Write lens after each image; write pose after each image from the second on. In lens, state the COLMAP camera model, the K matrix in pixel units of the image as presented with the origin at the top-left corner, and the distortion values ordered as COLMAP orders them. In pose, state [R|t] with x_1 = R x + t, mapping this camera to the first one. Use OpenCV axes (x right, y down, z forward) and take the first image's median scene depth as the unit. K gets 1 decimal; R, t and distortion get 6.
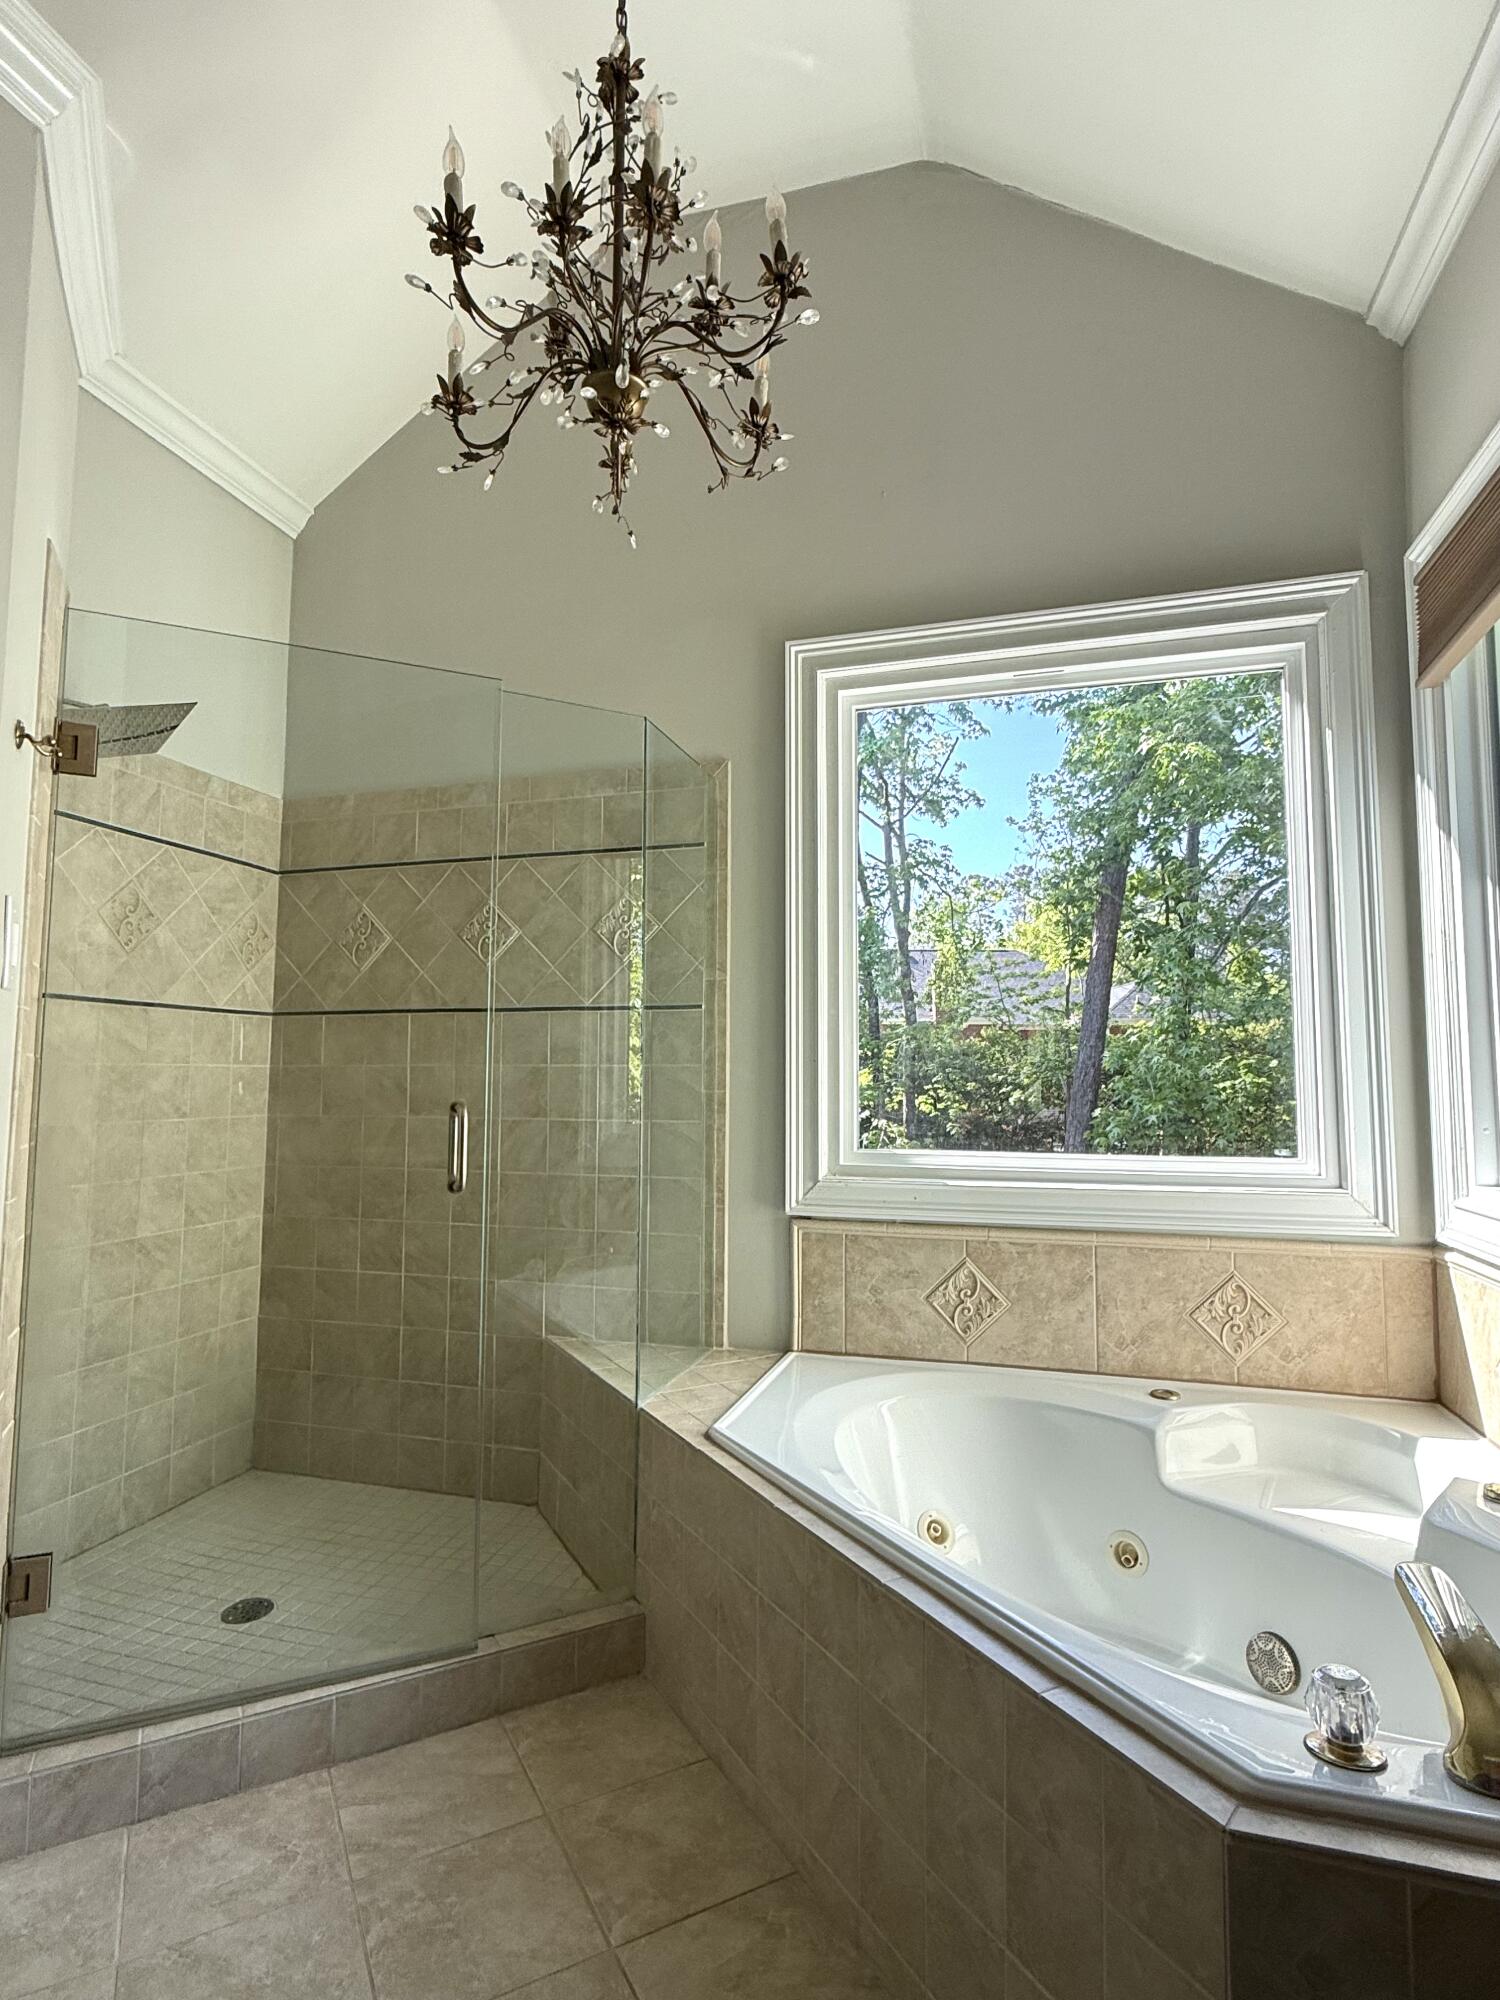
lens RADIAL K [[1039.7, 0, 746.4], [0, 1039.7, 993.4], [0, 0, 1]] dist [0.003849, -0.001908]
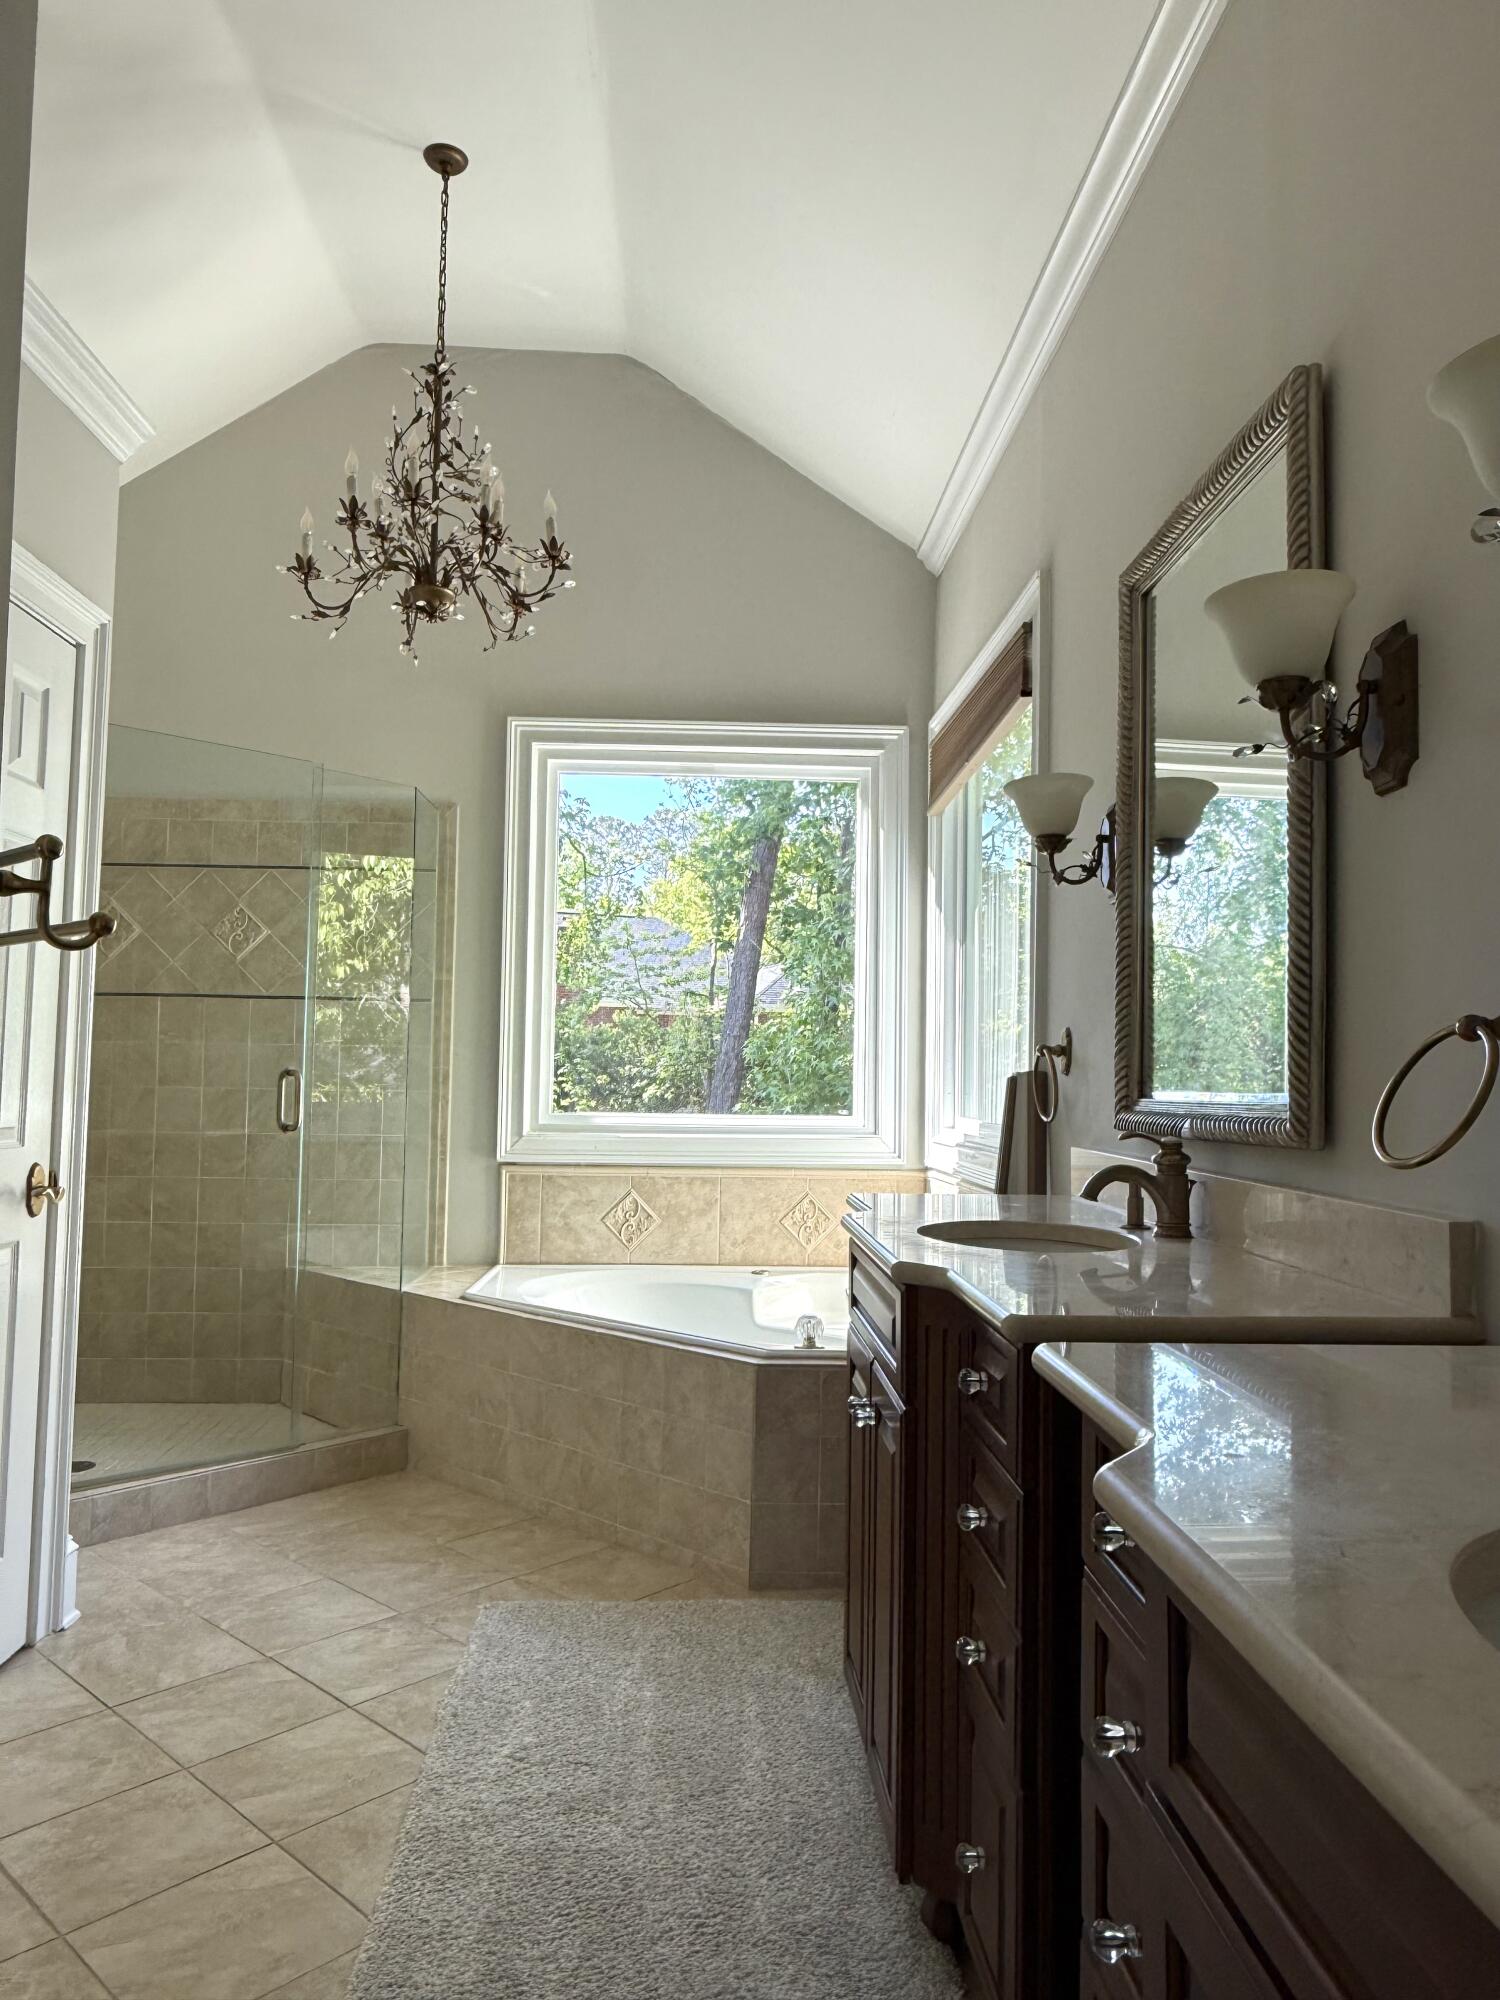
lens RADIAL K [[1341.6, 0, 752.2], [0, 1341.6, 999.5], [0, 0, 1]] dist [-0.005287, -0.000525]
pose [[0.945761, 0.029184, 0.323550, -0.213727], [-0.038062, 0.999052, 0.021143, -0.039615], [-0.322626, -0.032312, 0.945975, -0.706160]]
